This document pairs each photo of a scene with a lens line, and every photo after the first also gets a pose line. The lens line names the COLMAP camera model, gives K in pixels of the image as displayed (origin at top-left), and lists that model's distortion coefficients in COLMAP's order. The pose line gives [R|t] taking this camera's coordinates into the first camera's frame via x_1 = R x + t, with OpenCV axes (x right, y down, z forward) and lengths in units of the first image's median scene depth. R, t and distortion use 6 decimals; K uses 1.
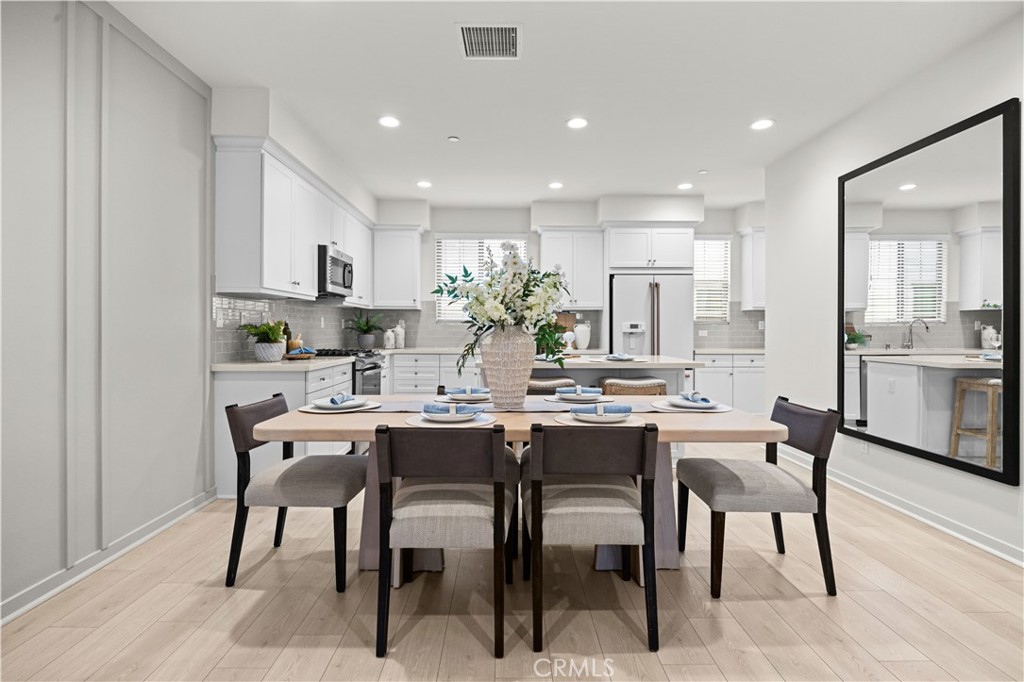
lens RADIAL K [[505.7, 0, 515.0], [0, 505.7, 330.5], [0, 0, 1]] dist [0.001467, -0.000015]
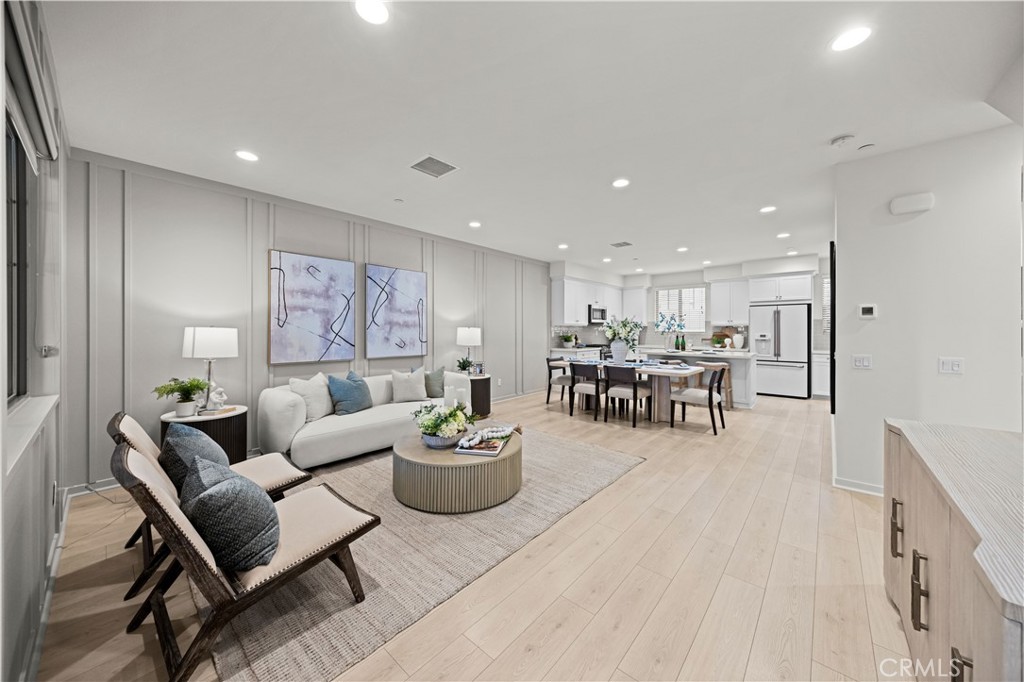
lens RADIAL K [[360.0, 0, 510.3], [0, 360.0, 330.4], [0, 0, 1]] dist [-0.001598, -0.000065]
pose [[0.735630, 0.000136, -0.677384, 0.434351], [-0.000437, 1.000000, -0.000274, -0.026161], [0.677384, 0.000497, 0.735630, -0.486383]]
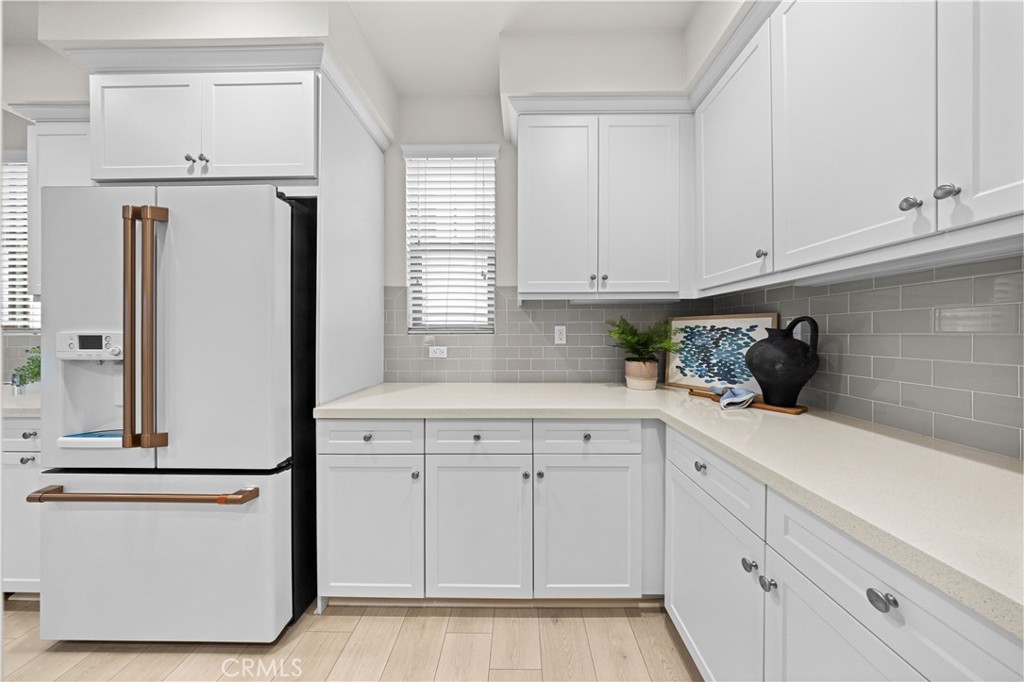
lens RADIAL K [[302.8, 0, 512.9], [0, 302.8, 338.0], [0, 0, 1]] dist [-0.000445, -0.000037]
pose [[0.999281, -0.003386, -0.037766, 0.516524], [0.003632, 0.999973, 0.006465, -0.010909], [0.037743, -0.006598, 0.999266, 0.814700]]
